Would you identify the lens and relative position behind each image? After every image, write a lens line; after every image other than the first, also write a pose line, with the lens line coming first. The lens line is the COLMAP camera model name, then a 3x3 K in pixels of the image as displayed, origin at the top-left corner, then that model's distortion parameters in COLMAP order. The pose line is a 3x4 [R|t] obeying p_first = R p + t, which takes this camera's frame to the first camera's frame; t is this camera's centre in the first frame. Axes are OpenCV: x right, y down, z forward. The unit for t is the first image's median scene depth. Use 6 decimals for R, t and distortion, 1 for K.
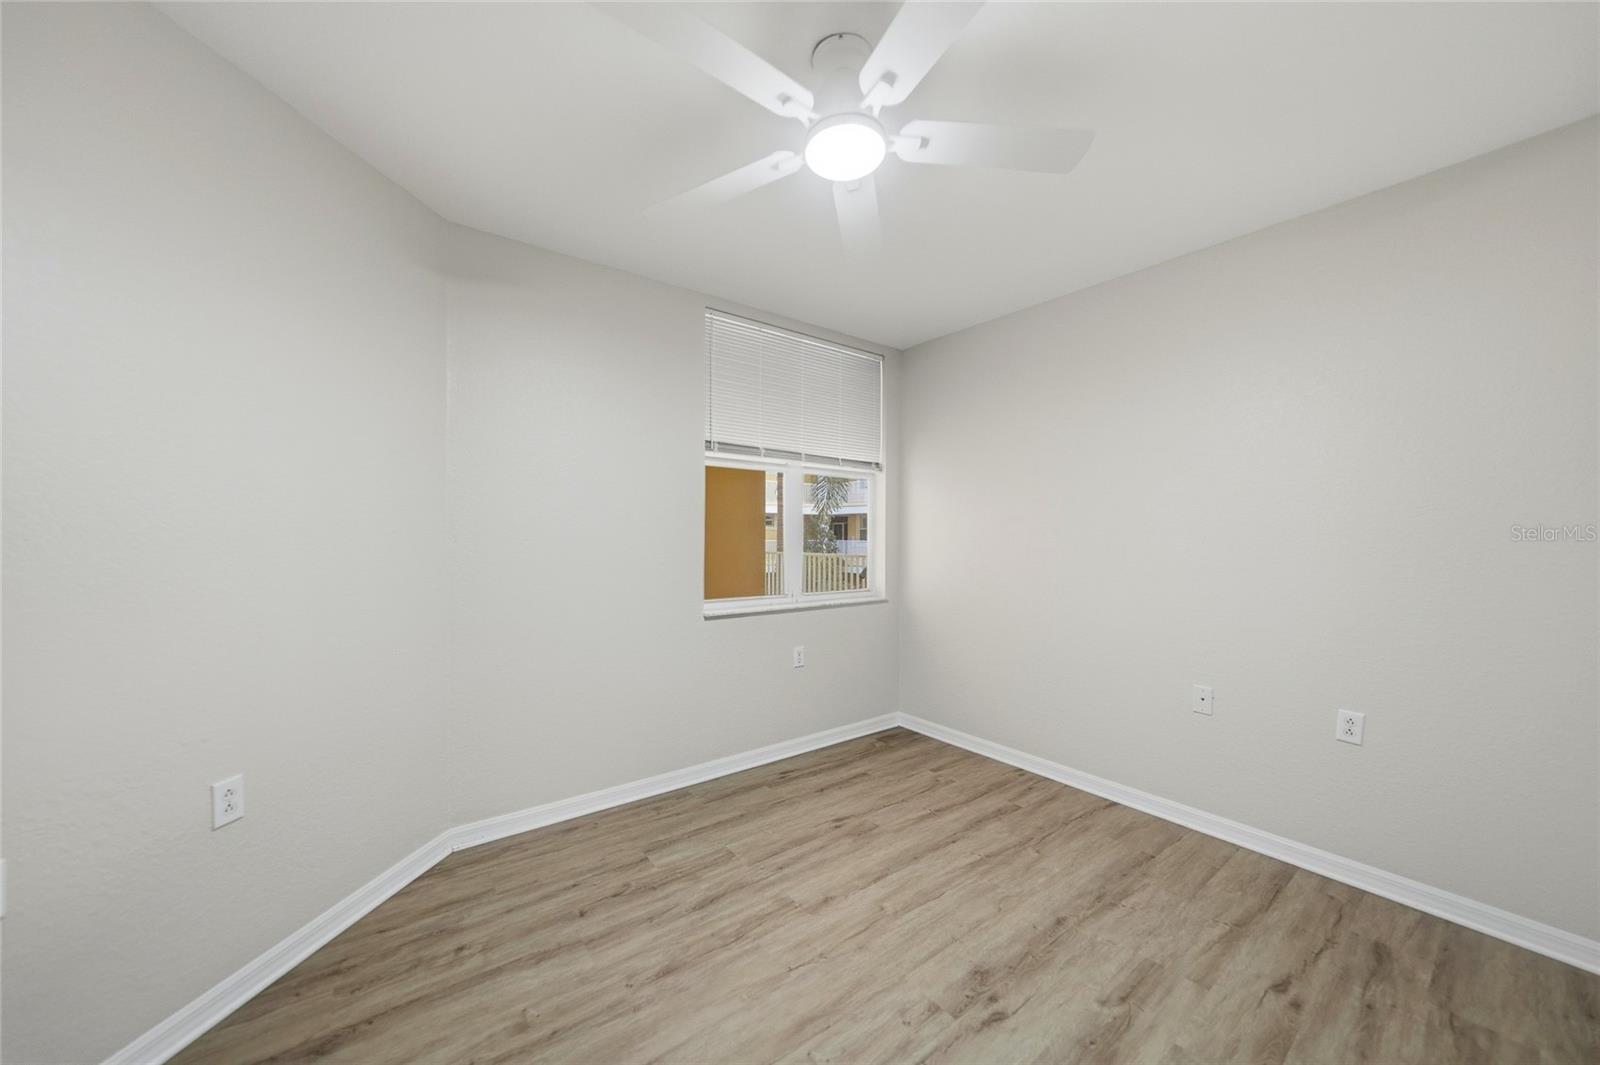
lens RADIAL K [[572.4, 0, 803.7], [0, 572.4, 534.6], [0, 0, 1]] dist [-0.028921, 0.007237]
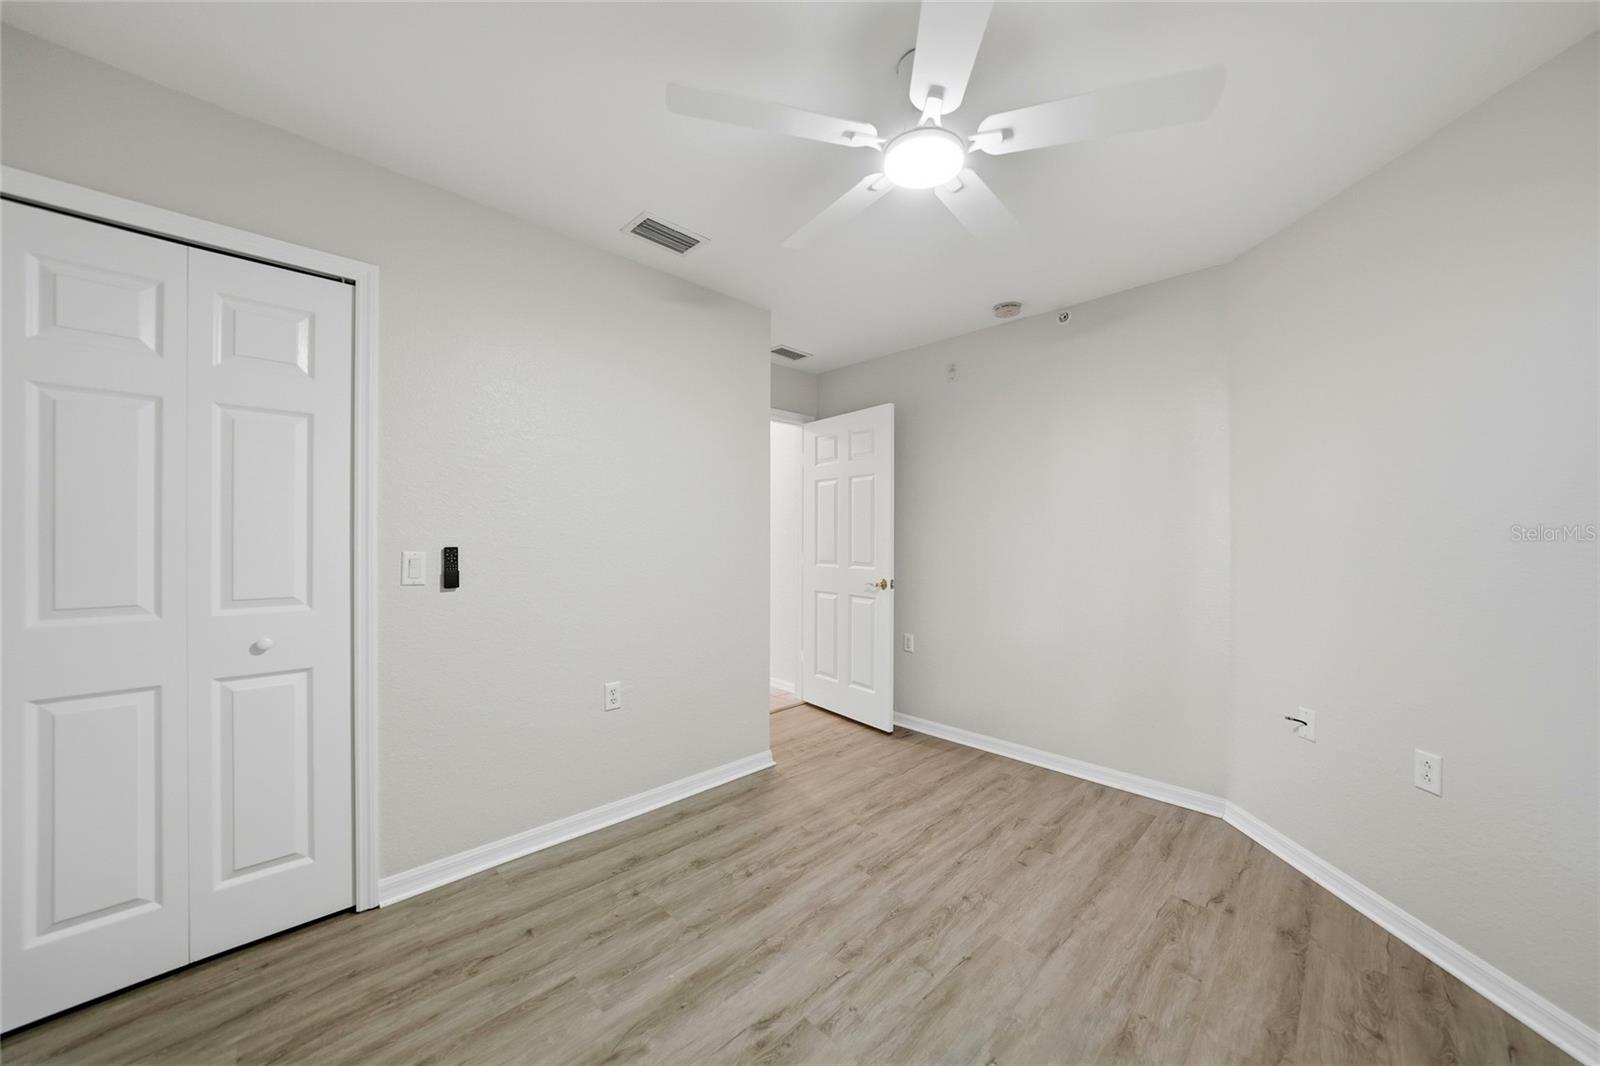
lens RADIAL K [[572.4, 0, 803.7], [0, 572.4, 535.1], [0, 0, 1]] dist [-0.028921, 0.007237]
pose [[-0.991283, -0.009179, -0.131433, 0.405923], [-0.009422, 0.999955, 0.001223, -0.002099], [0.131415, 0.002450, -0.991324, 1.958662]]
